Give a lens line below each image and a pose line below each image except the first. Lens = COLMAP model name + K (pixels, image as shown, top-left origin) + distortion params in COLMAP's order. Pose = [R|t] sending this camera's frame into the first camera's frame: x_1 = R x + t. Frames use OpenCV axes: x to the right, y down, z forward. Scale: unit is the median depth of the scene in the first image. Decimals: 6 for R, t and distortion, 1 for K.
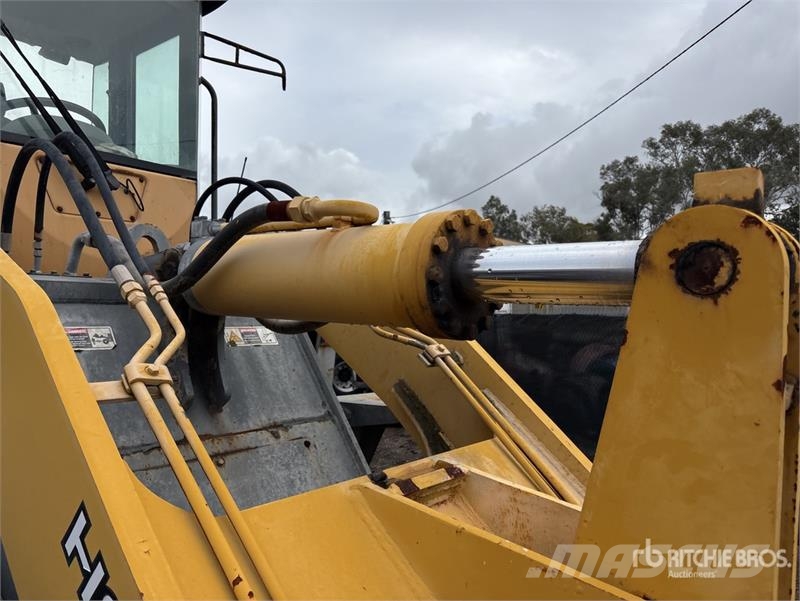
lens RADIAL K [[591.4, 0, 395.1], [0, 591.4, 290.0], [0, 0, 1]] dist [0.052892, -0.069083]
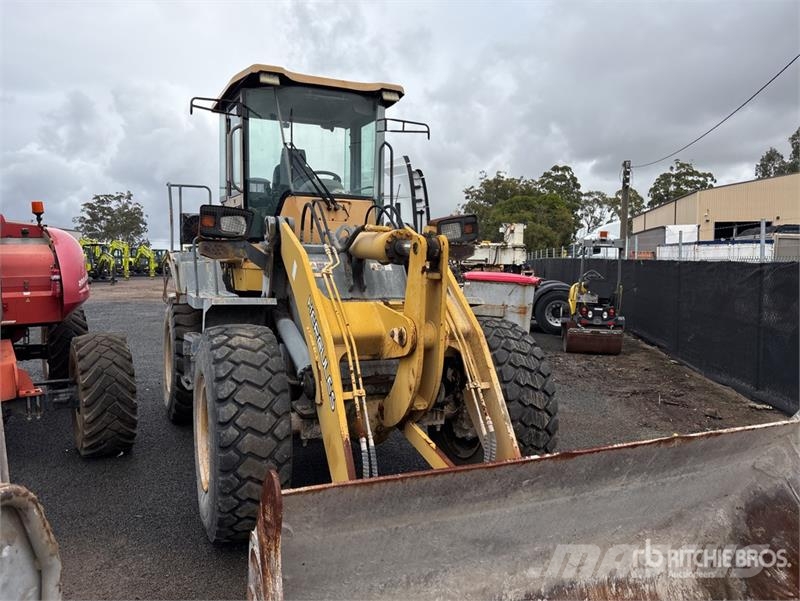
lens RADIAL K [[613.1, 0, 400.0], [0, 613.1, 300.5], [0, 0, 1]] dist [0.043459, 0.000672]
pose [[0.895957, 0.043880, -0.441969, 1.167575], [0.002152, 0.994667, 0.103115, -0.057939], [0.444136, -0.093338, 0.891084, -1.561373]]
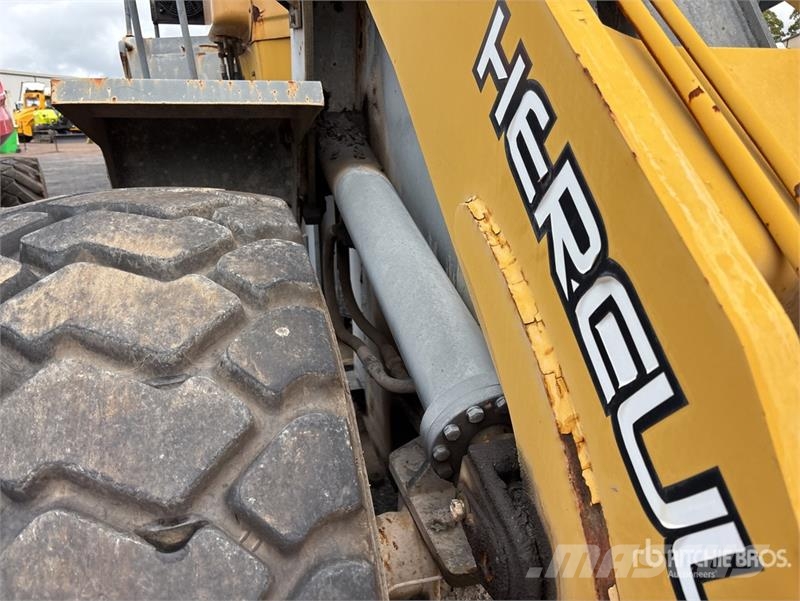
lens RADIAL K [[591.4, 0, 395.1], [0, 591.4, 290.0], [0, 0, 1]] dist [0.052892, -0.069083]
pose [[0.831561, 0.150085, -0.534772, -0.069339], [0.031923, 0.948295, 0.315781, 0.225835], [0.554515, -0.279663, 0.783774, 0.081005]]
